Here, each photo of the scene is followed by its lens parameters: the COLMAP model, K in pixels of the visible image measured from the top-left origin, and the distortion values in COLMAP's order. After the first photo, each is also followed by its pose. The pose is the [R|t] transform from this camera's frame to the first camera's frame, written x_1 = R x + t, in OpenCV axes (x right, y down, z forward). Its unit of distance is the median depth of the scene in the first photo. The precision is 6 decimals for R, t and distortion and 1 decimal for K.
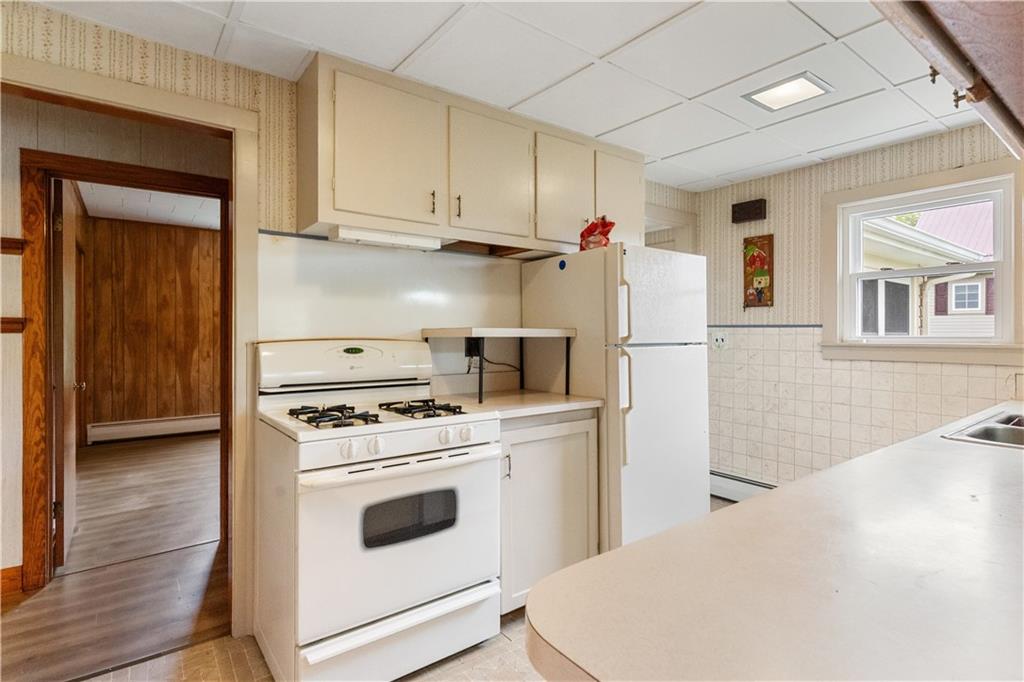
lens RADIAL K [[508.2, 0, 512.0], [0, 508.2, 341.0], [0, 0, 1]] dist [0.000611, -0.000414]
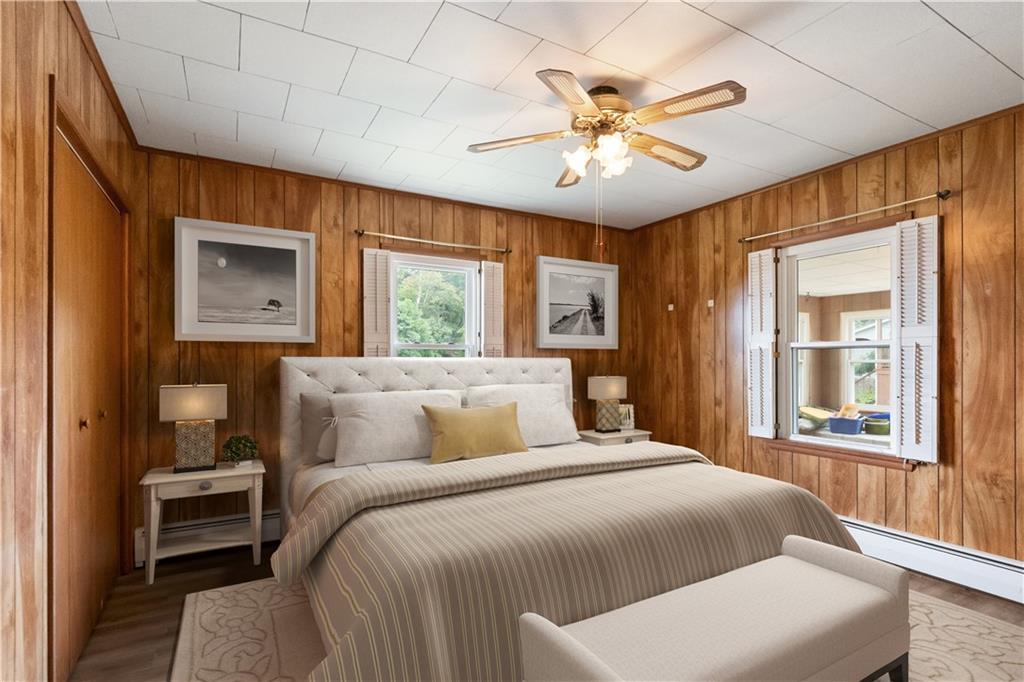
lens RADIAL K [[508.2, 0, 512.0], [0, 508.2, 341.0], [0, 0, 1]] dist [0.000611, -0.000414]
pose [[0.993573, -0.007394, -0.112947, -0.350754], [0.001876, 0.998803, -0.048875, -0.010766], [0.113174, 0.048349, 0.992398, 0.479529]]
